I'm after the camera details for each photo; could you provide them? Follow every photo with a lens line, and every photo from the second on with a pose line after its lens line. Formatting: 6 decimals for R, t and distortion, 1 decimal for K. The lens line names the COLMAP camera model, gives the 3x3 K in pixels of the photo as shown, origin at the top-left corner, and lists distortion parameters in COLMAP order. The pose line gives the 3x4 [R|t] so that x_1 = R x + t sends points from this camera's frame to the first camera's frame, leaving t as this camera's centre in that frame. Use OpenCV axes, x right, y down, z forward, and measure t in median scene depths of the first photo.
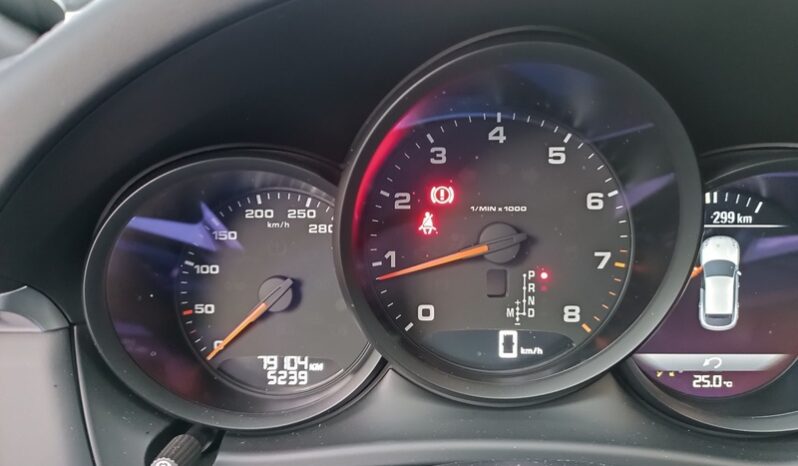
lens RADIAL K [[567.0, 0, 399.0], [0, 567.0, 233.0], [0, 0, 1]] dist [-0.002392, 0.000724]
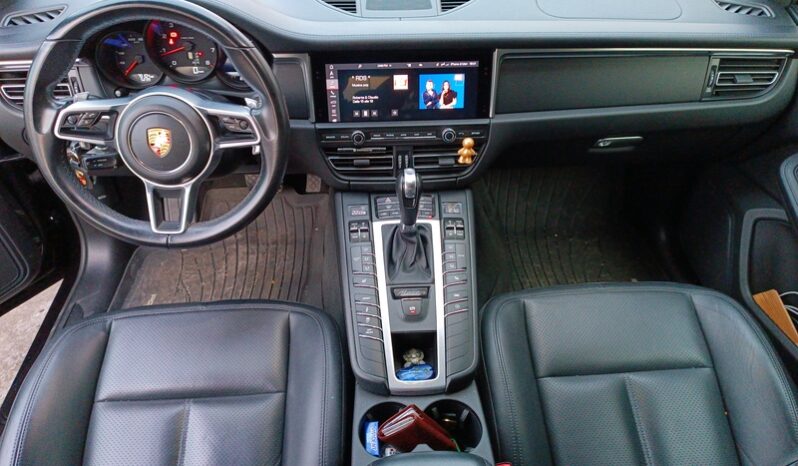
lens RADIAL K [[567.0, 0, 399.0], [0, 567.0, 233.0], [0, 0, 1]] dist [-0.002392, 0.000724]
pose [[0.997231, -0.033362, 0.066470, 1.443485], [0.005840, 0.926110, 0.377208, -0.284118], [-0.074143, -0.375775, 0.923740, -3.669739]]
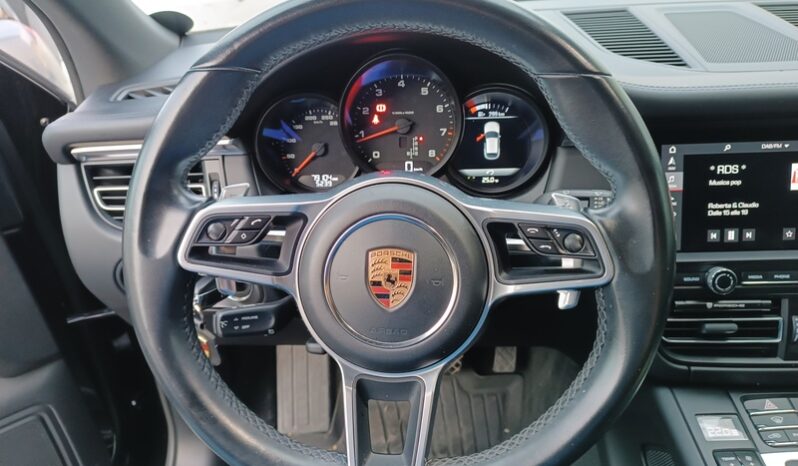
lens RADIAL K [[567.0, 0, 399.0], [0, 567.0, 233.0], [0, 0, 1]] dist [-0.002392, 0.000724]
pose [[0.998791, -0.019498, -0.045119, 0.260771], [0.023635, 0.995380, 0.093056, 0.257530], [0.043096, -0.094010, 0.994638, -1.596751]]
